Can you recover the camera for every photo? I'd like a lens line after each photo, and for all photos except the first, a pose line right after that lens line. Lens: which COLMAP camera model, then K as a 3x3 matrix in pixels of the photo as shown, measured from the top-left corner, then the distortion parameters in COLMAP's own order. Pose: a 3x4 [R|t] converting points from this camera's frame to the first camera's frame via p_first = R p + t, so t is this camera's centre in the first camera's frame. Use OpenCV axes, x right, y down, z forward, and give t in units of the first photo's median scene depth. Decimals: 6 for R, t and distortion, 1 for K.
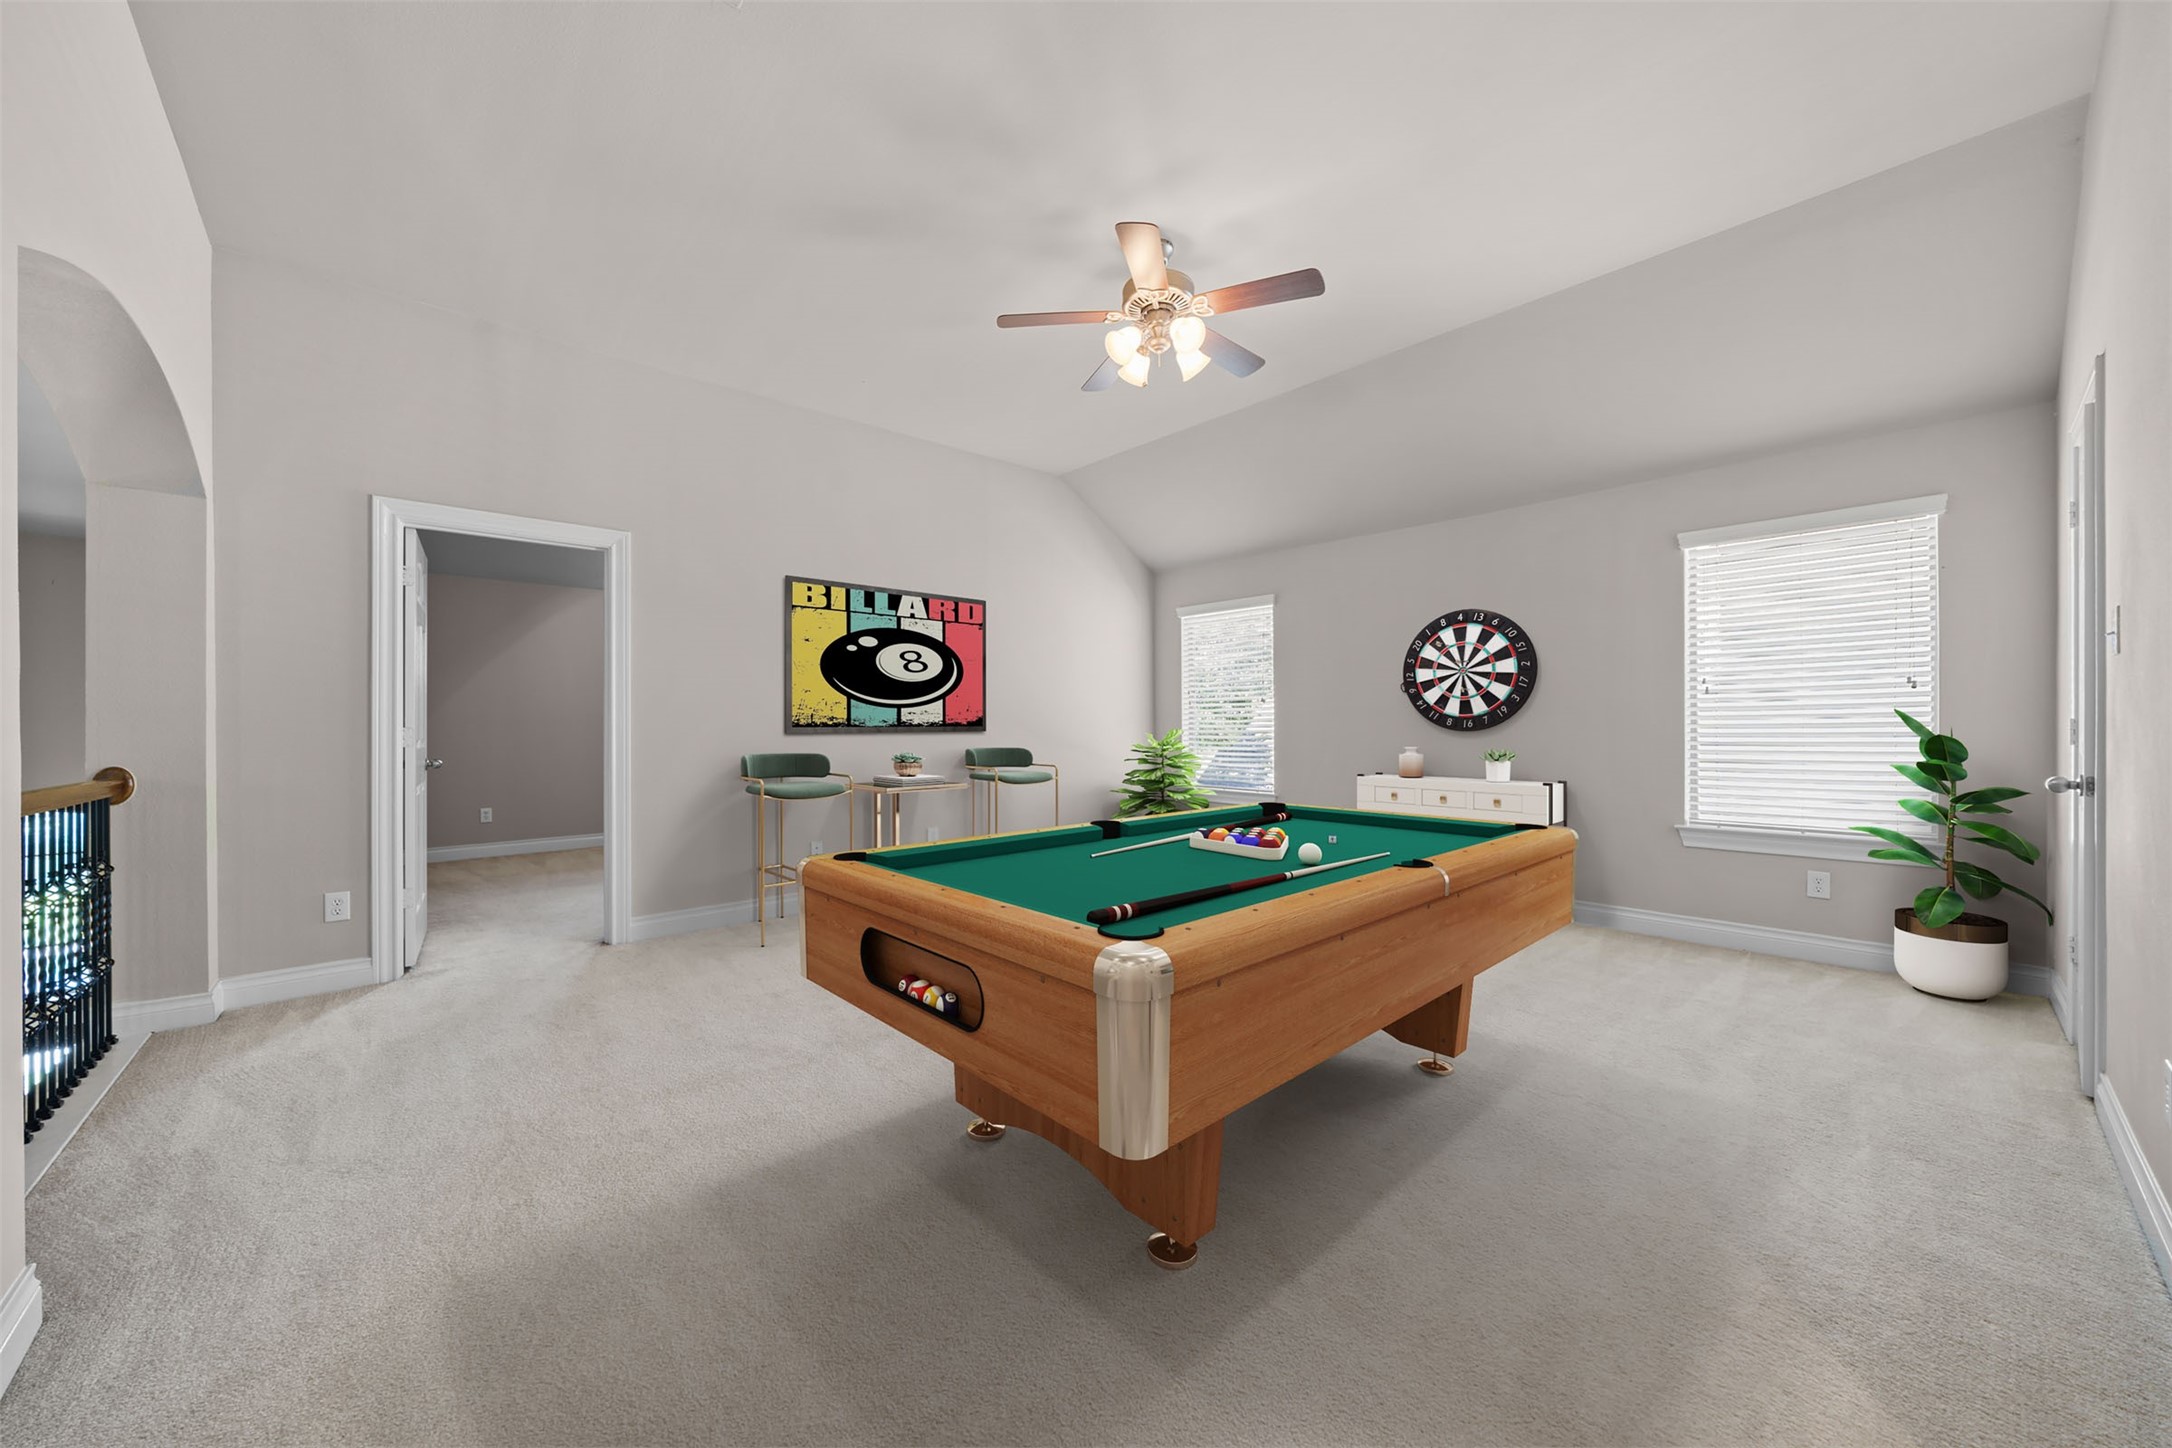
lens RADIAL K [[788.6, 0, 1062.0], [0, 788.6, 723.3], [0, 0, 1]] dist [-0.012934, 0.000162]
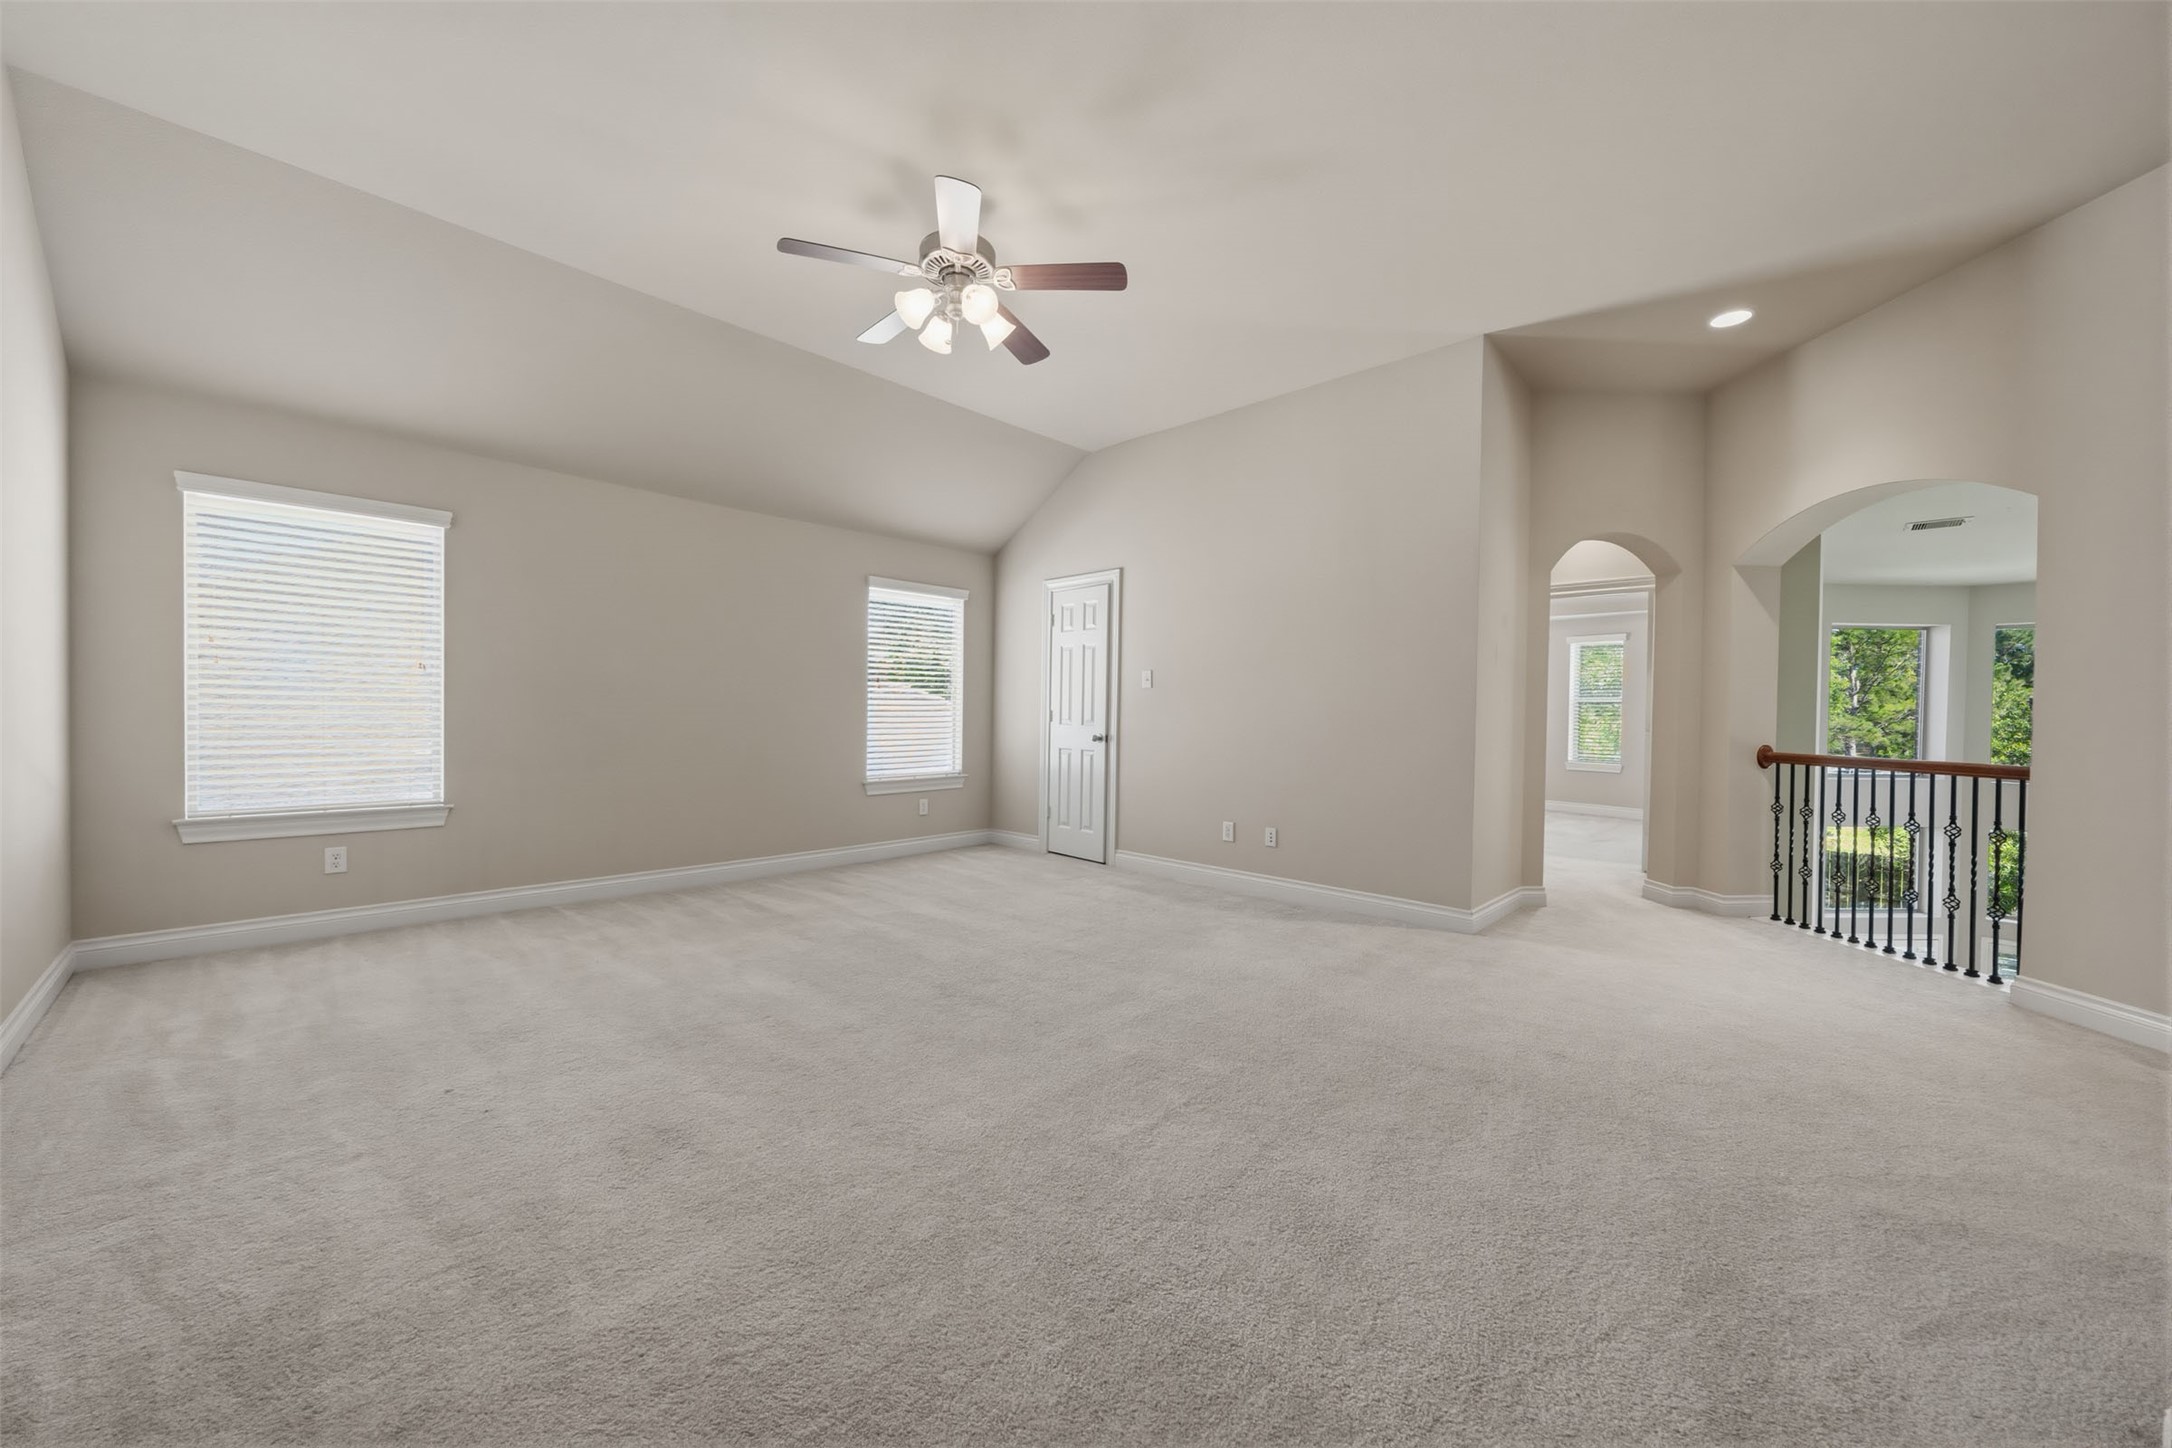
lens RADIAL K [[788.6, 0, 1062.0], [0, 788.6, 723.3], [0, 0, 1]] dist [-0.012934, 0.000162]
pose [[-0.059089, -0.009200, 0.998210, -0.431511], [-0.019050, 0.999786, 0.008086, 0.005002], [-0.998071, -0.018539, -0.059251, 0.471659]]
